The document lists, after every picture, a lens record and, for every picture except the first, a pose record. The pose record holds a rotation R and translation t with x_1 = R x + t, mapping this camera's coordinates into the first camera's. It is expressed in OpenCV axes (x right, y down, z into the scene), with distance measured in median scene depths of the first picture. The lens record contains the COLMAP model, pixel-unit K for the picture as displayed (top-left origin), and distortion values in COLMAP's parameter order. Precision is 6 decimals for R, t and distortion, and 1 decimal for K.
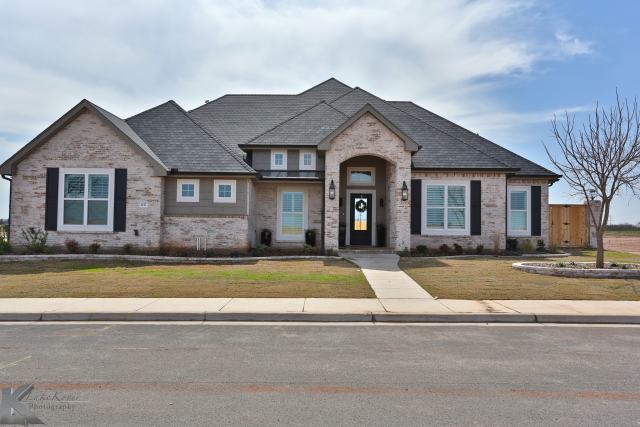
lens RADIAL K [[487.7, 0, 320.0], [0, 487.7, 213.5], [0, 0, 1]] dist [-0.014274, 0.006430]
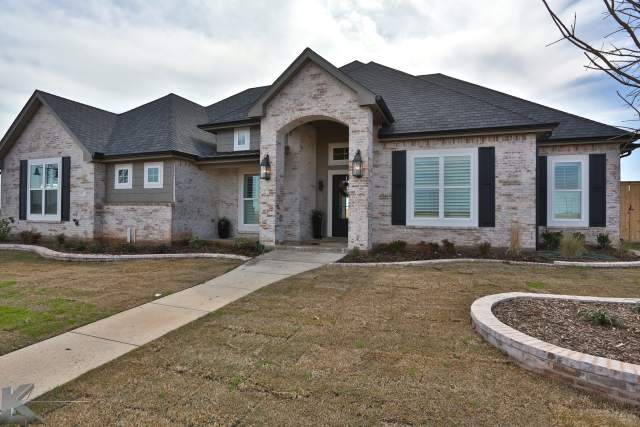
lens RADIAL K [[346.6, 0, 321.6], [0, 346.6, 209.5], [0, 0, 1]] dist [-0.074879, 0.038006]
pose [[0.939770, -0.008924, -0.341691, 0.298520], [0.014097, 0.999821, 0.012657, 0.012329], [0.341516, -0.016711, 0.939727, 0.527749]]
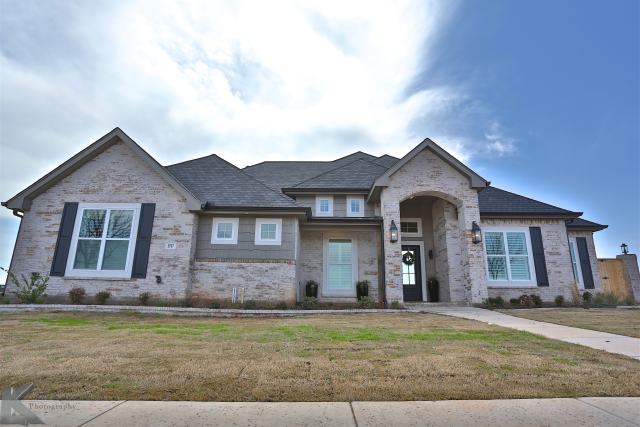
lens RADIAL K [[346.6, 0, 321.6], [0, 346.6, 209.5], [0, 0, 1]] dist [-0.074879, 0.038006]
pose [[0.999953, 0.000247, 0.009688, -0.108993], [0.002005, 0.972779, -0.231727, 0.056114], [-0.009482, 0.231736, 0.972732, 0.408920]]
